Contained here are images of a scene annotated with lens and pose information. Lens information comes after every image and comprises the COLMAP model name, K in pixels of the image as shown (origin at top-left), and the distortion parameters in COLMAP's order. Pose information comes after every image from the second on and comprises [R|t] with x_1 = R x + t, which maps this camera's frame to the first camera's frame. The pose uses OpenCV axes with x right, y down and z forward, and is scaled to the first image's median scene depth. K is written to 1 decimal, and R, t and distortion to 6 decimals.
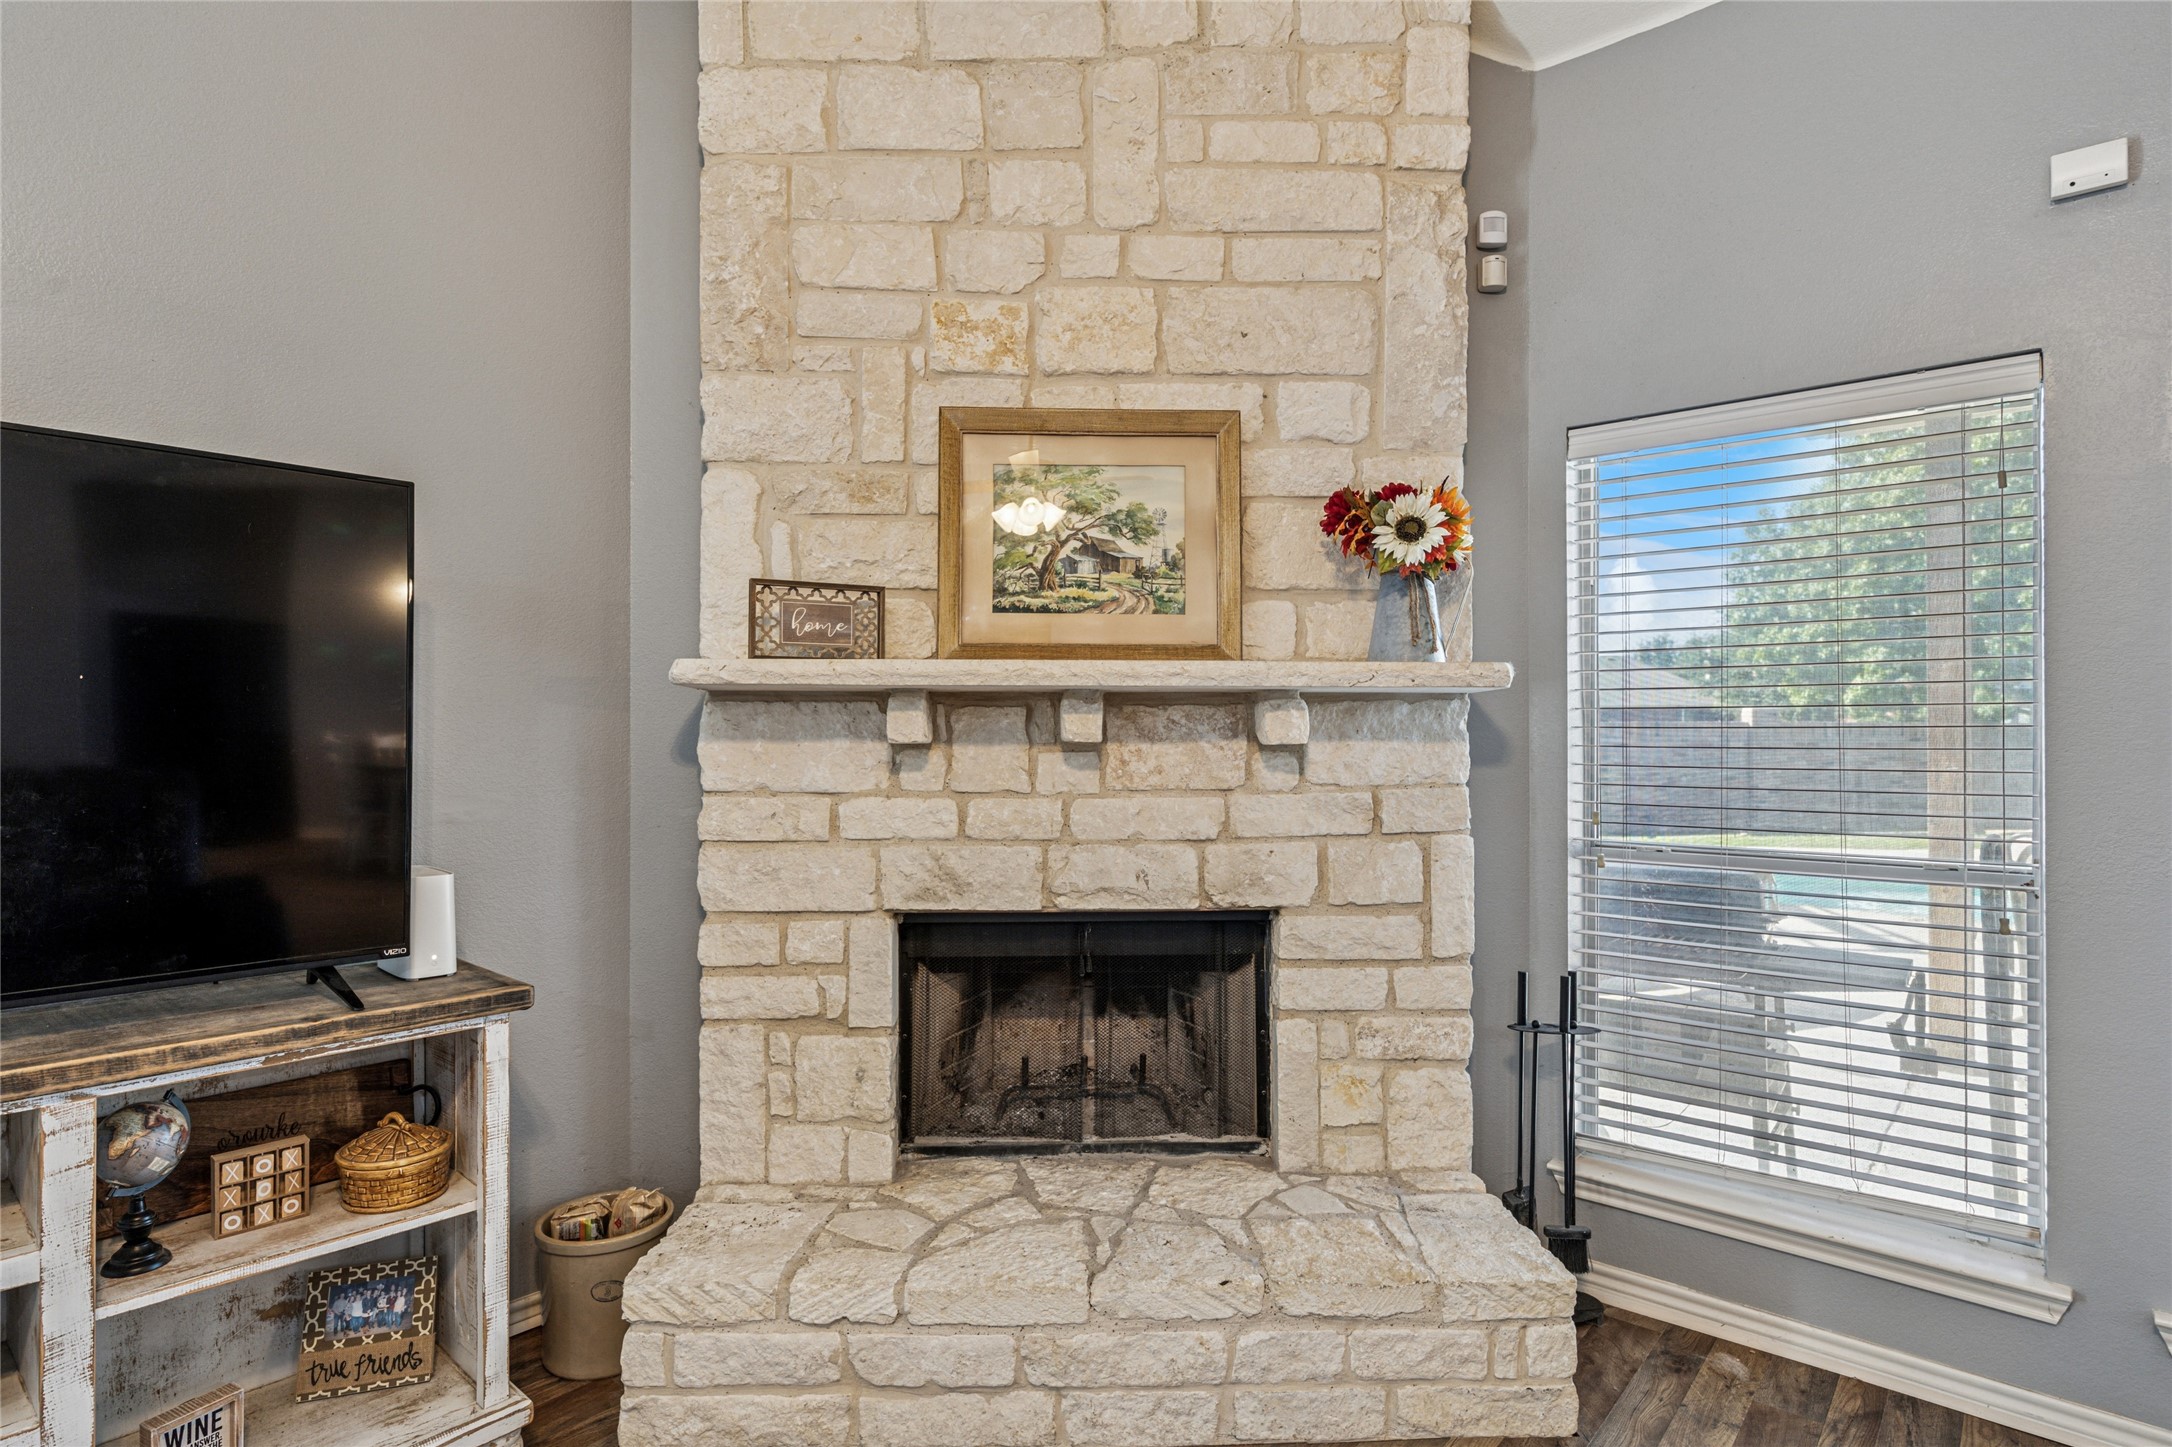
lens RADIAL K [[1133.2, 0, 1061.2], [0, 1133.2, 729.1], [0, 0, 1]] dist [-0.001178, 0.001415]
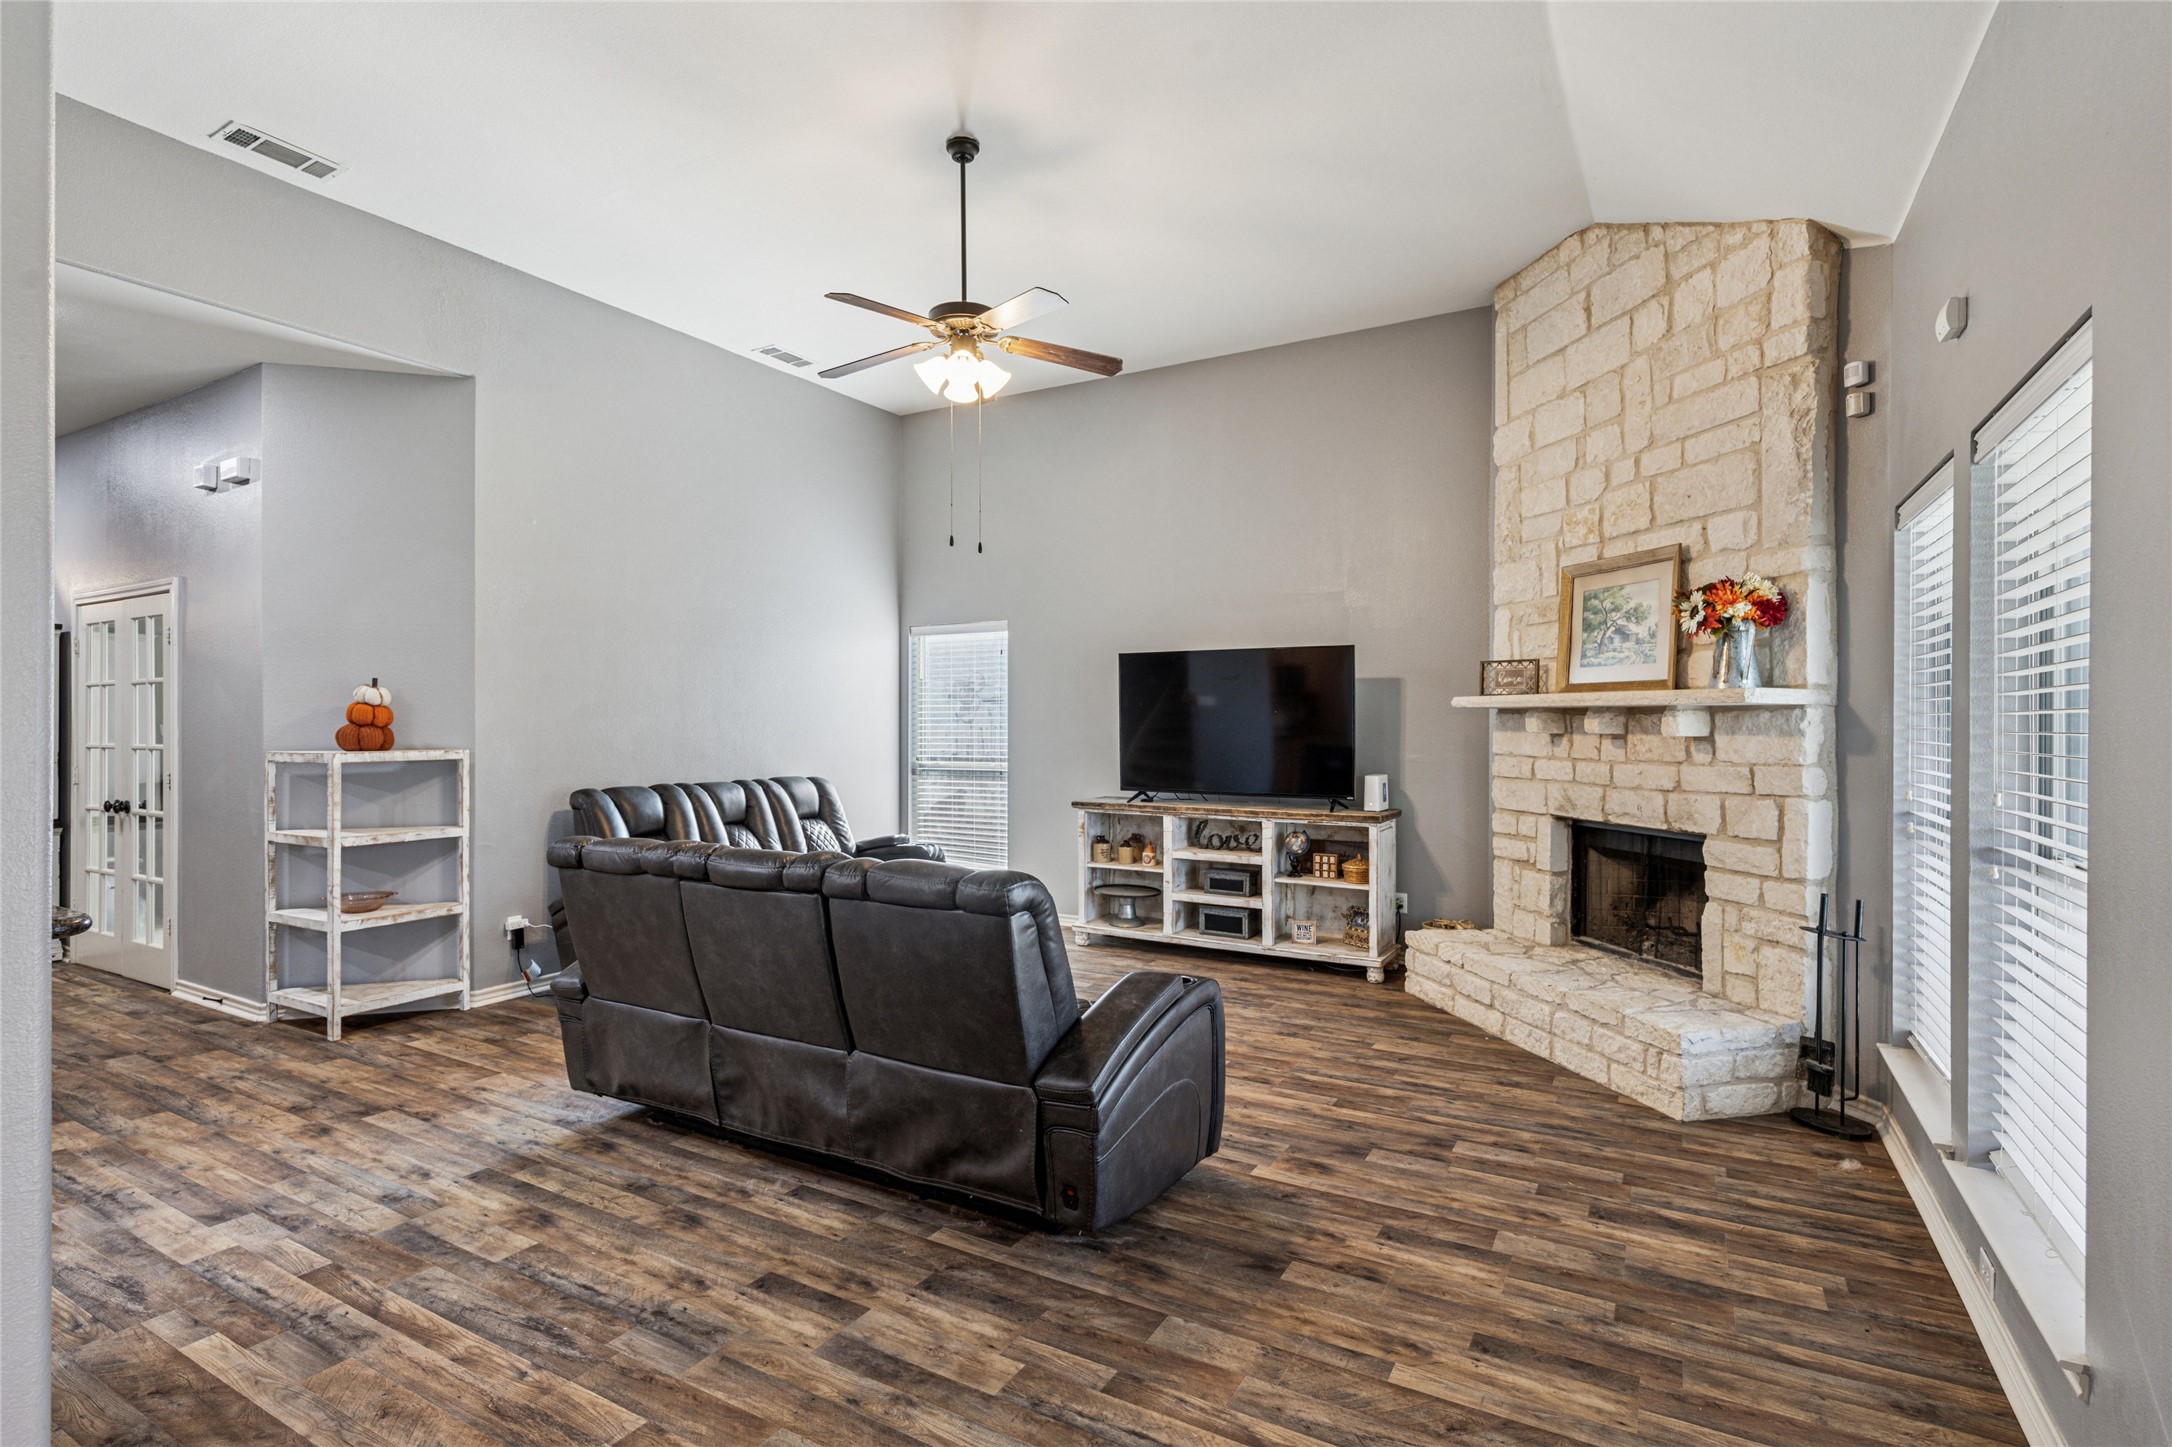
lens RADIAL K [[1051.8, 0, 1077.4], [0, 1051.8, 722.7], [0, 0, 1]] dist [-0.000334, -0.000326]
pose [[0.200369, 0.002221, -0.979718, 1.539263], [0.001512, 0.999996, 0.002576, -0.012937], [0.979719, -0.001998, 0.200365, -0.221413]]
